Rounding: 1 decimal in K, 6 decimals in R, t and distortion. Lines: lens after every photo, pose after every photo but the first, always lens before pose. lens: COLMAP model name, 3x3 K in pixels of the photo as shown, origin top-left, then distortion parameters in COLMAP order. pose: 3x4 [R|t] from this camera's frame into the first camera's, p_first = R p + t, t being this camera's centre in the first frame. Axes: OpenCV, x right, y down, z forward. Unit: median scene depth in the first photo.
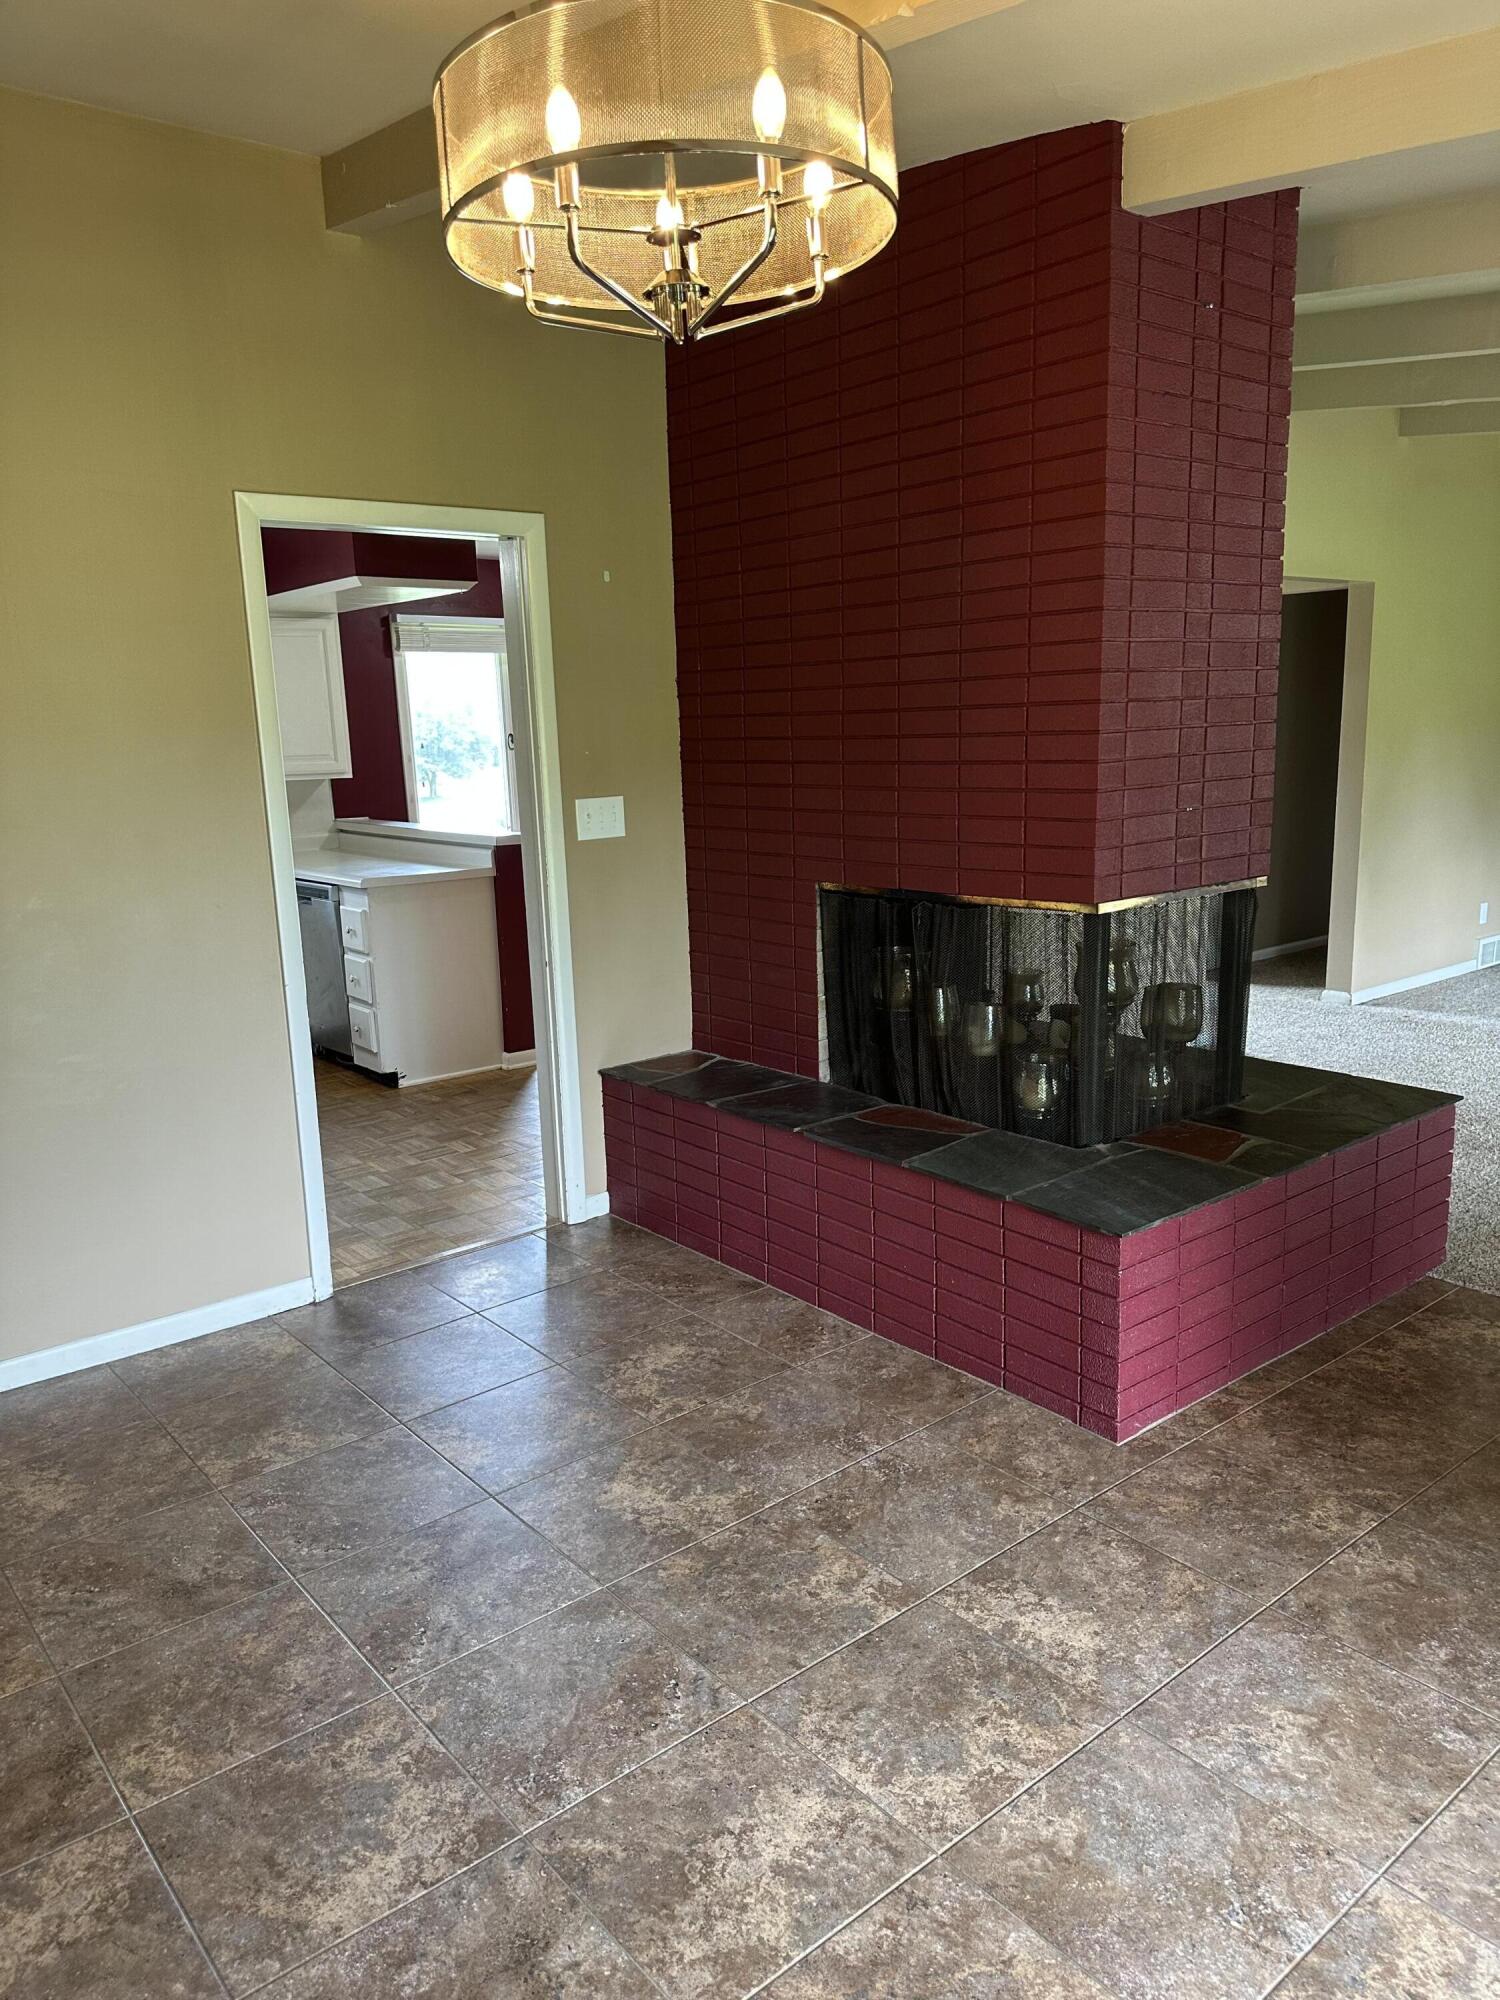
lens RADIAL K [[1429.8, 0, 748.9], [0, 1429.8, 996.6], [0, 0, 1]] dist [0.049132, -0.067922]
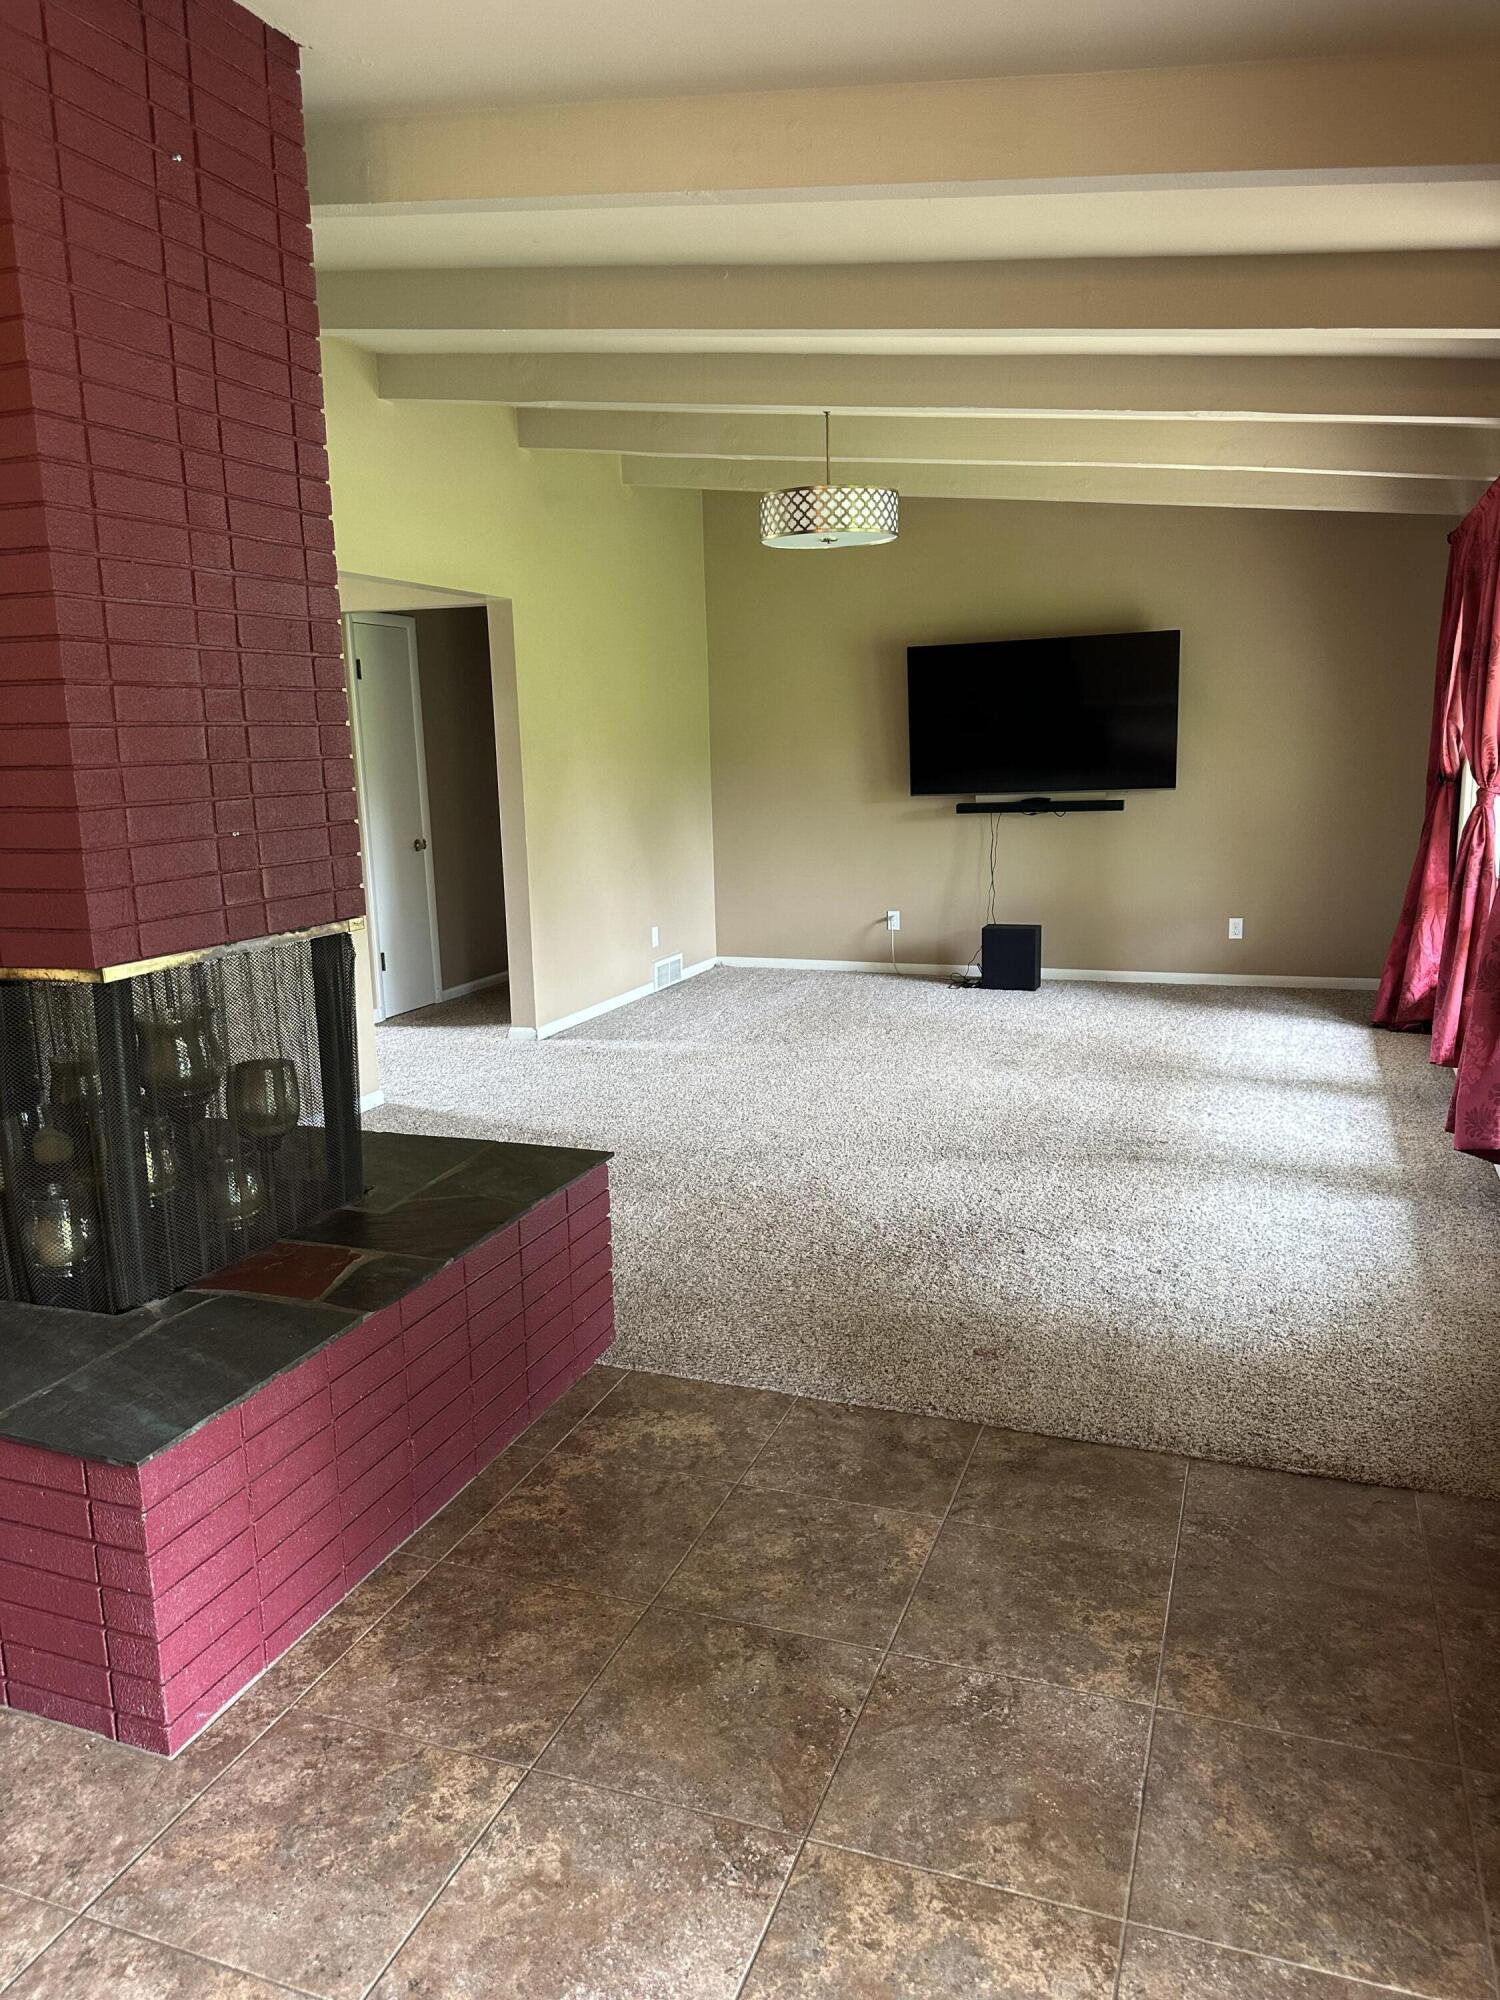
lens RADIAL K [[1429.8, 0, 746.4], [0, 1429.8, 1009.3], [0, 0, 1]] dist [0.049132, -0.067922]
pose [[0.867686, -0.090049, 0.488889, 0.170271], [0.098903, 0.995067, 0.007747, -0.019528], [-0.487175, 0.041631, 0.872312, 0.225656]]
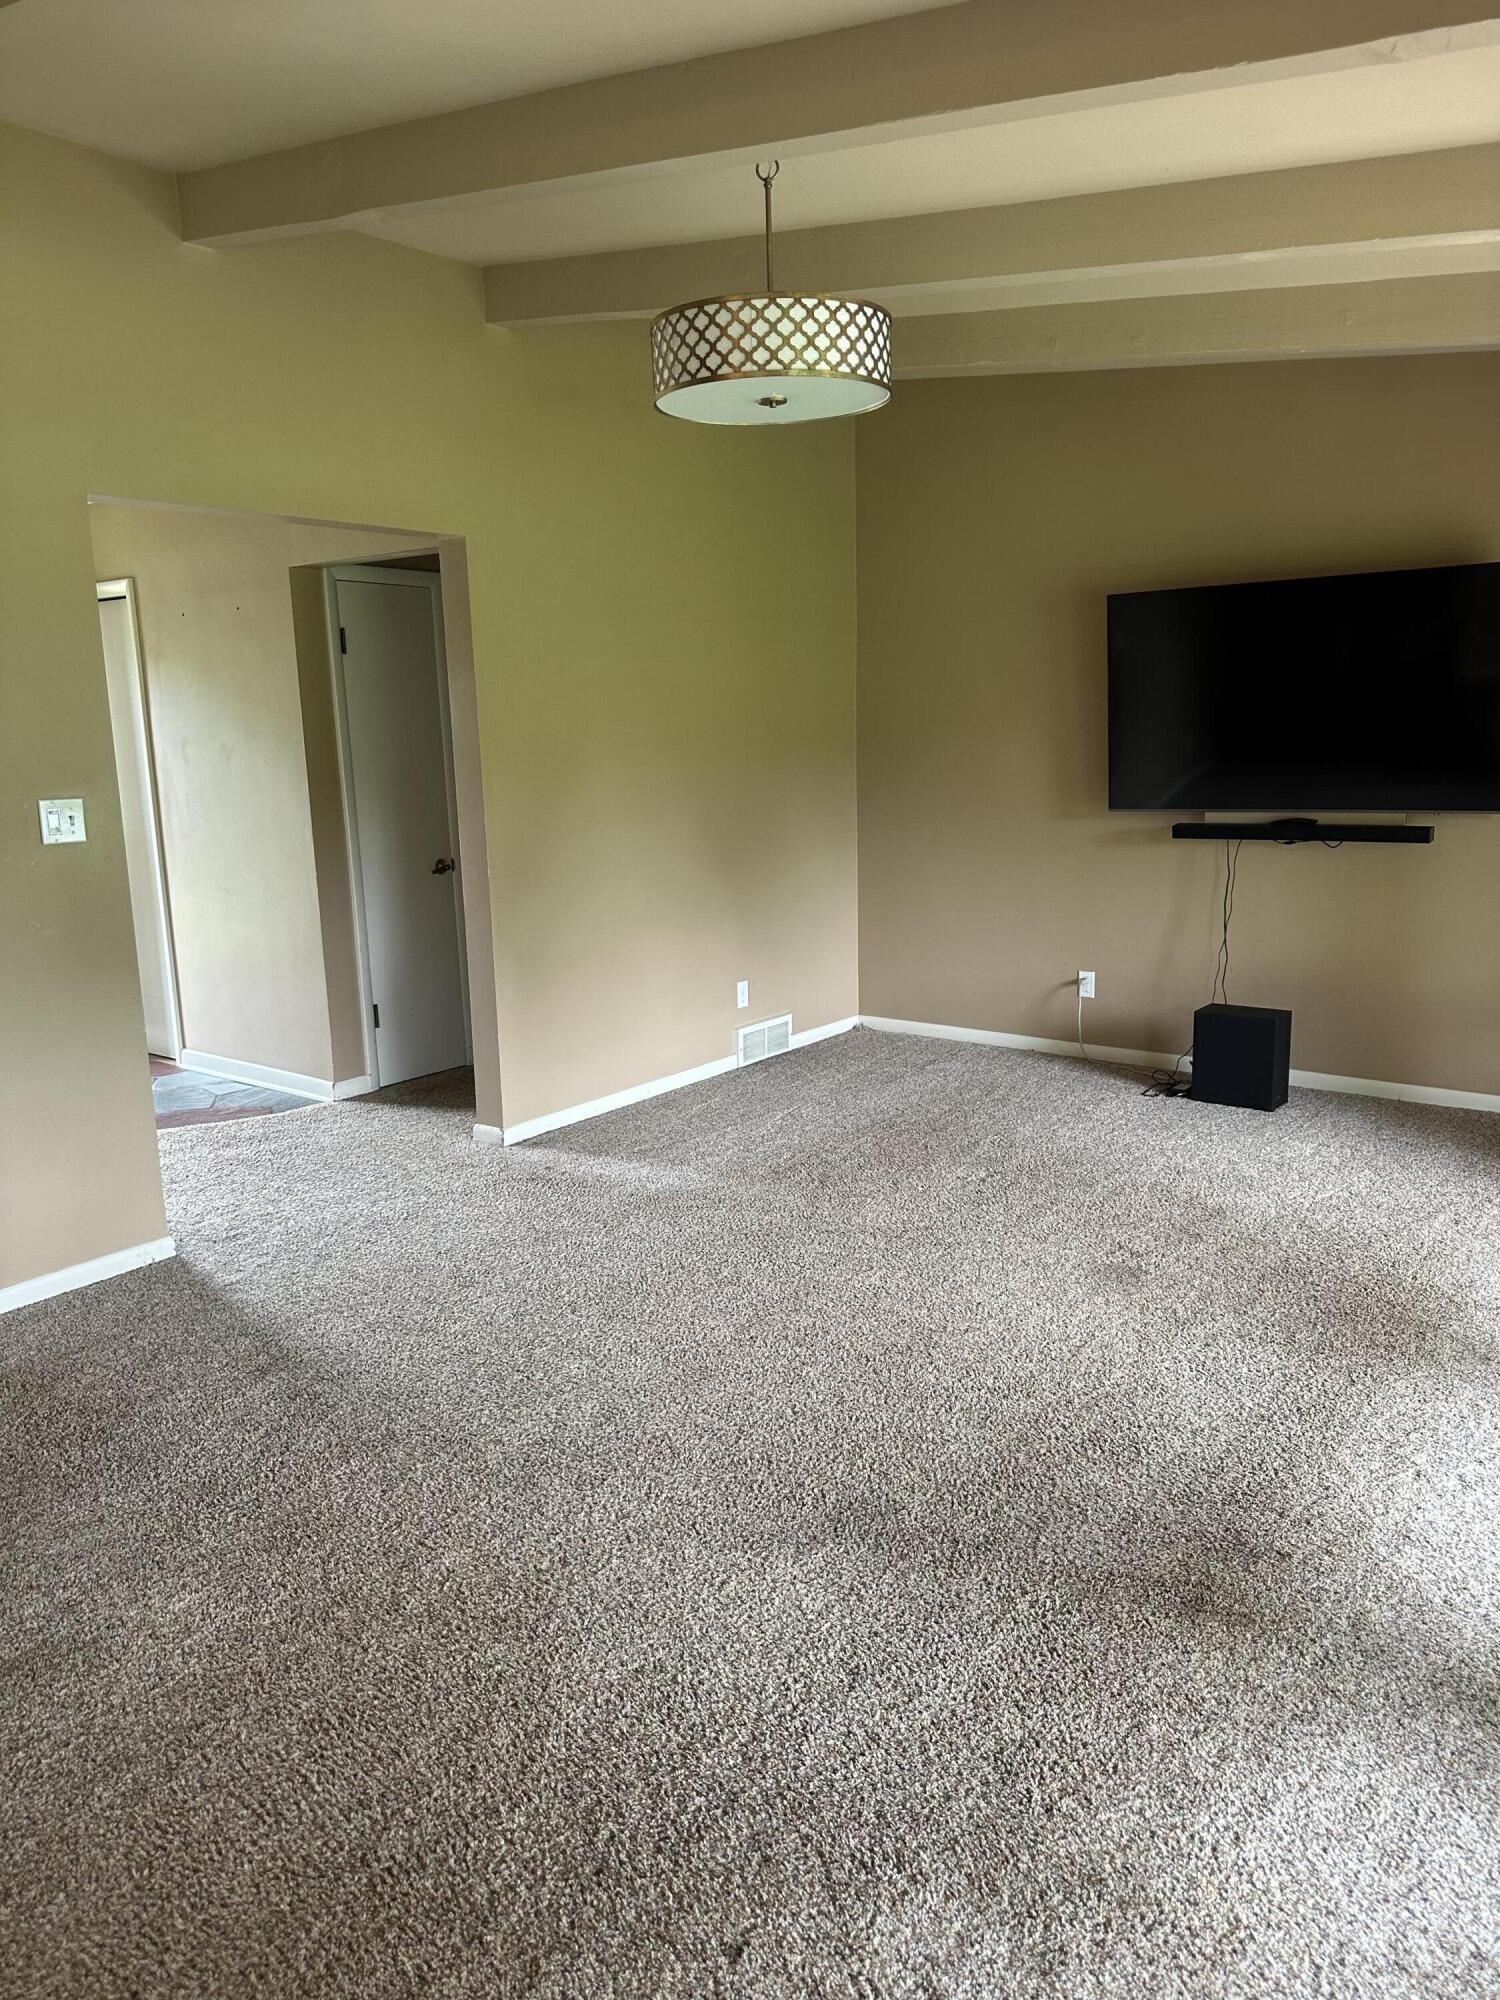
lens RADIAL K [[1429.8, 0, 706.8], [0, 1429.8, 1030.4], [0, 0, 1]] dist [0.049132, -0.067922]
pose [[0.975734, -0.047275, 0.213796, 0.837343], [0.045076, 0.998869, 0.015154, -0.128839], [-0.214271, -0.005149, 0.976761, 0.668969]]
